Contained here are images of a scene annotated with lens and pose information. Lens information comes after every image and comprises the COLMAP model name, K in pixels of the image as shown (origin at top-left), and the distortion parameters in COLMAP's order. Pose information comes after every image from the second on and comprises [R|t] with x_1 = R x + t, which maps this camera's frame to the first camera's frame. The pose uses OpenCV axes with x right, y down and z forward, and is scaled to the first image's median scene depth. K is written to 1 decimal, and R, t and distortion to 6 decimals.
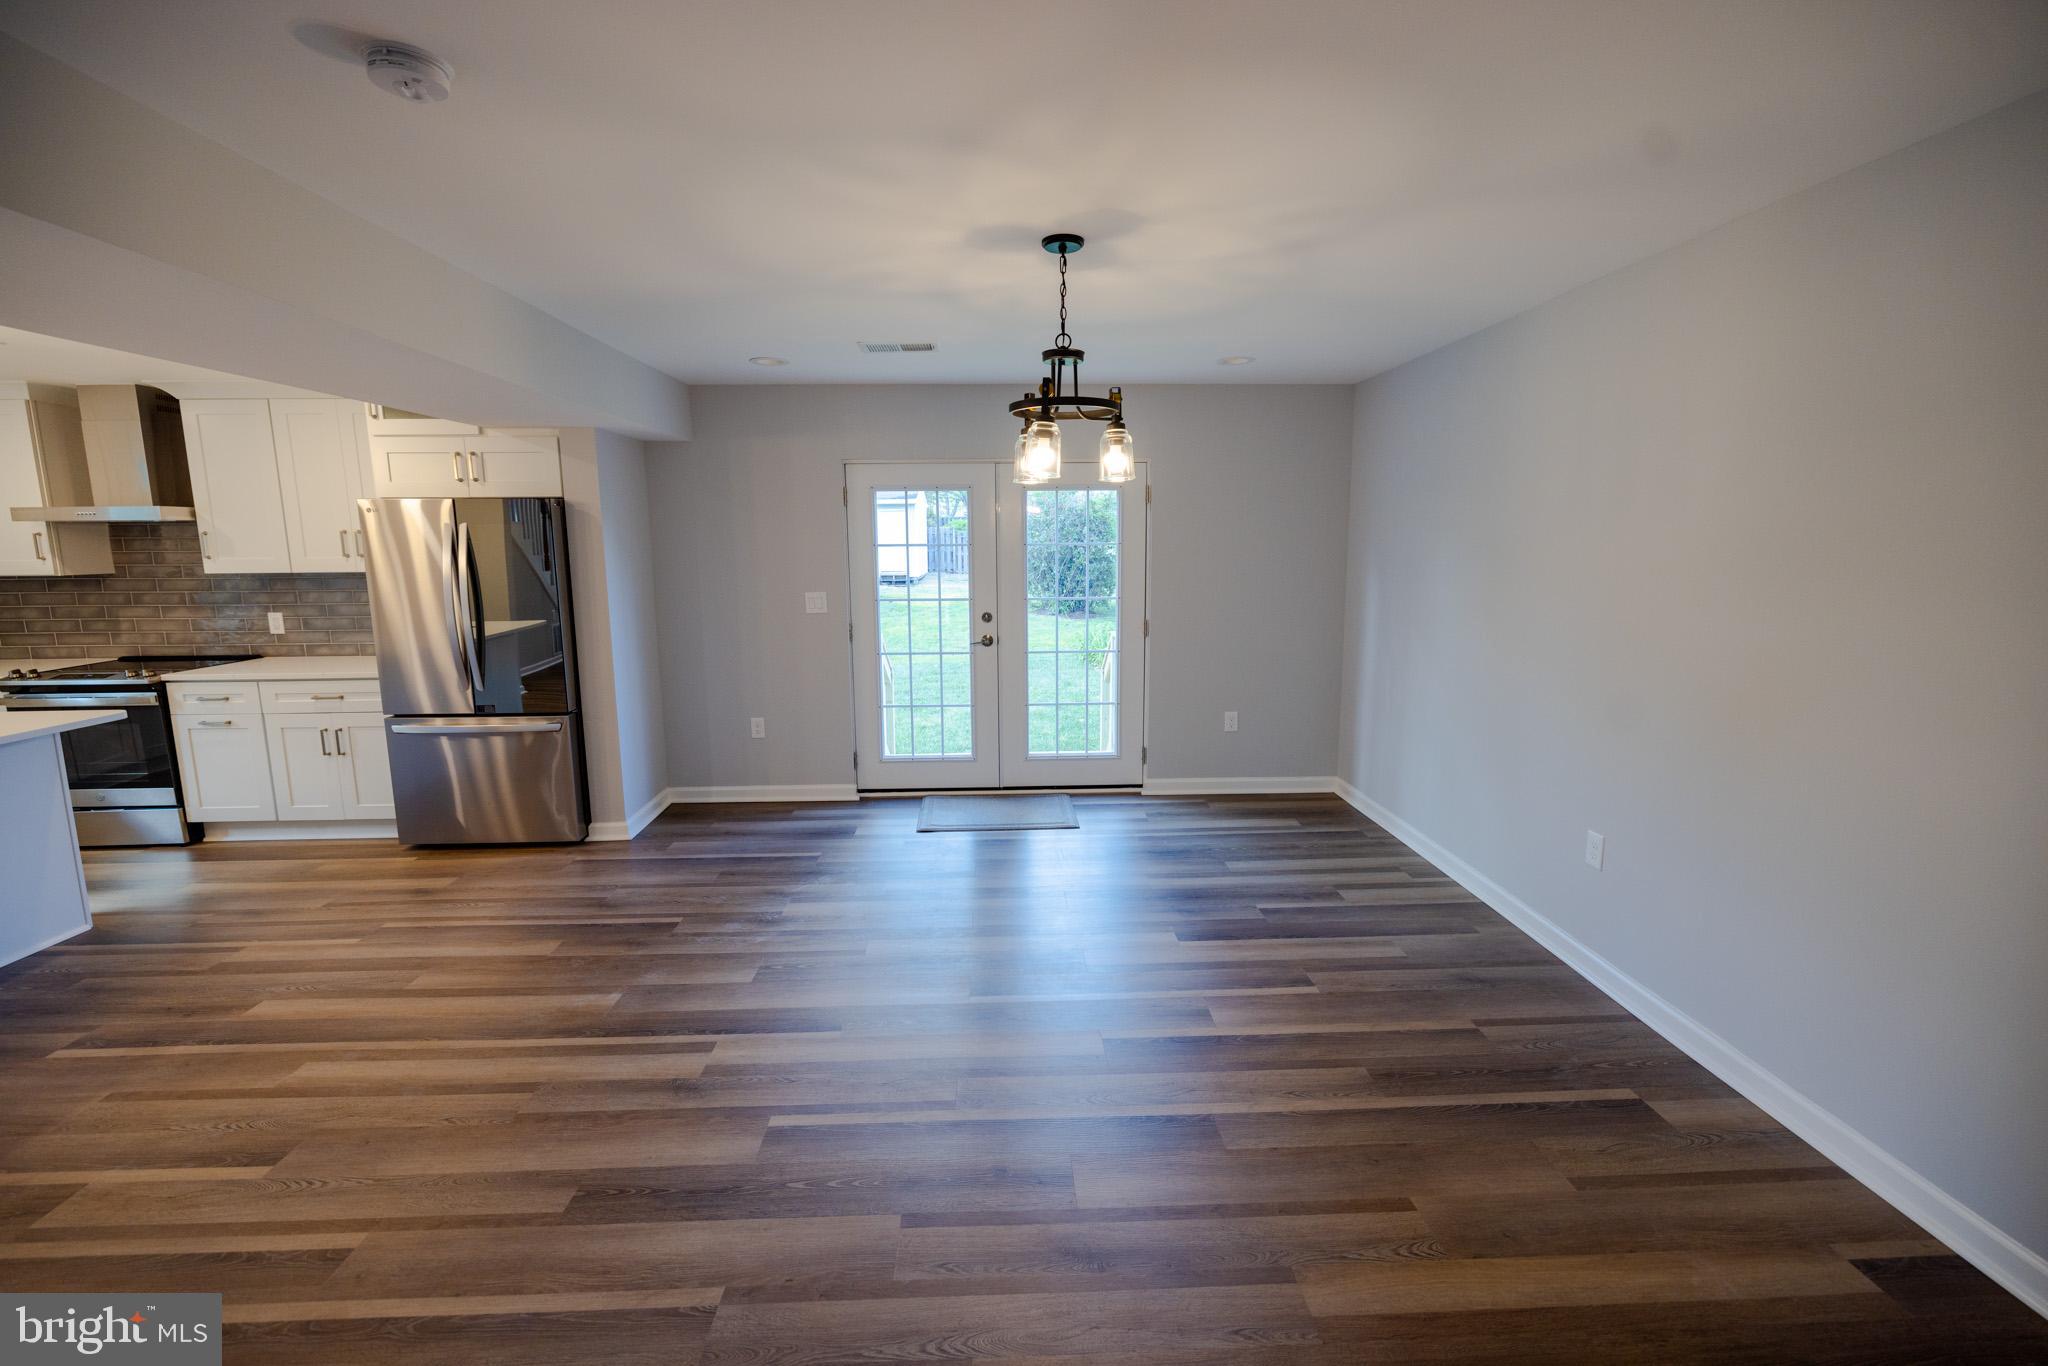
lens RADIAL K [[842.2, 0, 1029.5], [0, 842.2, 668.9], [0, 0, 1]] dist [-0.000172, 0.000343]
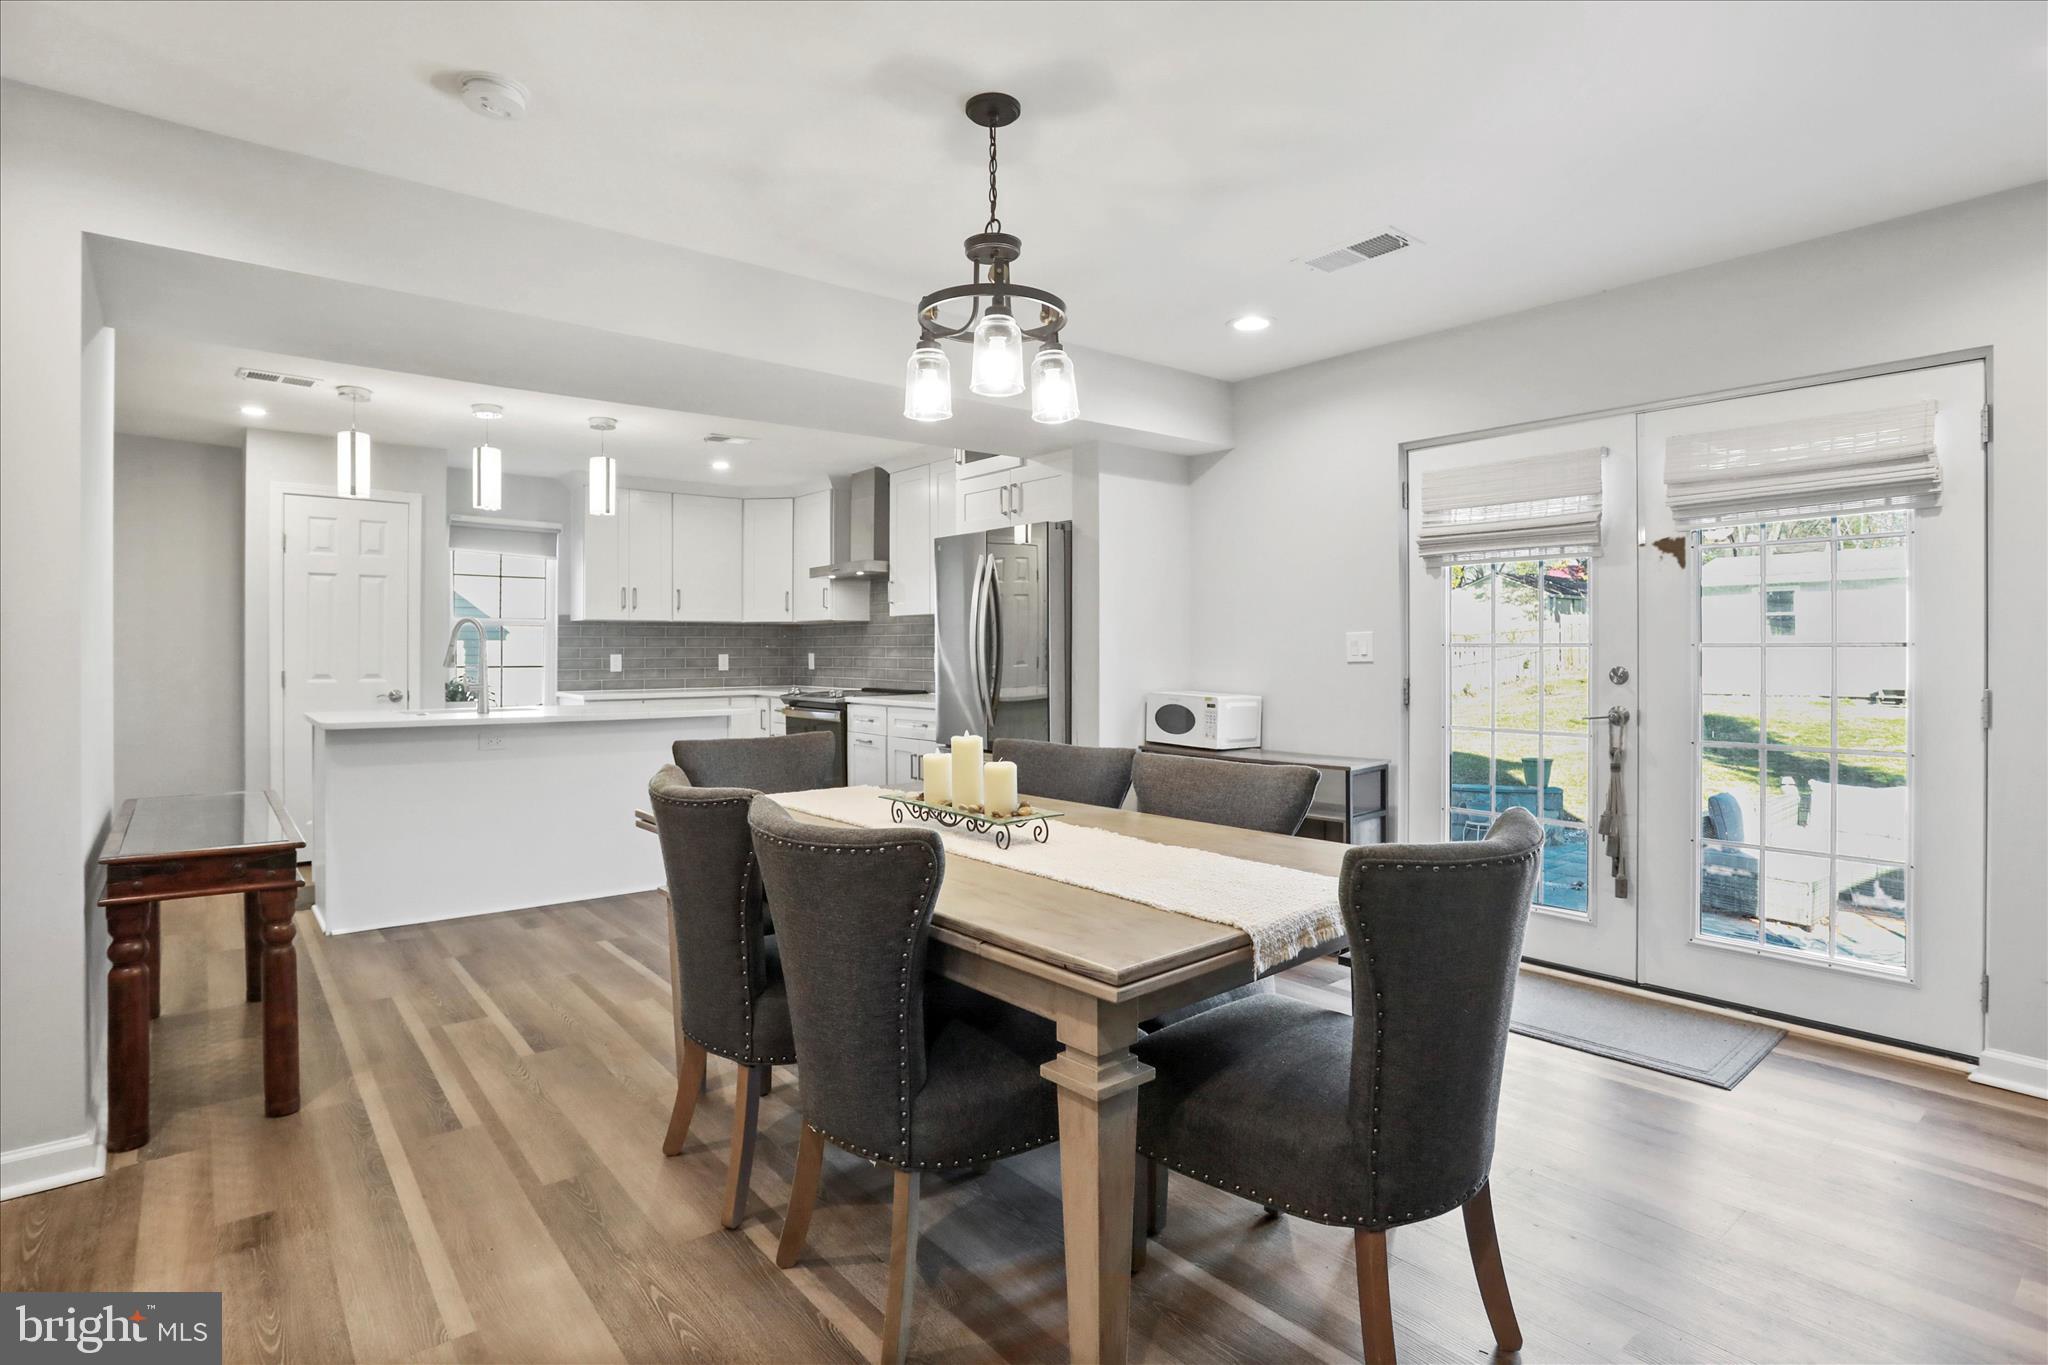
lens RADIAL K [[1049.7, 0, 1023.4], [0, 1049.7, 651.9], [0, 0, 1]] dist [-0.043288, 0.000157]
pose [[0.595480, 0.006431, -0.803344, 0.292135], [-0.123649, 0.988786, -0.083740, 0.033582], [0.793797, 0.149198, 0.589598, 0.275224]]
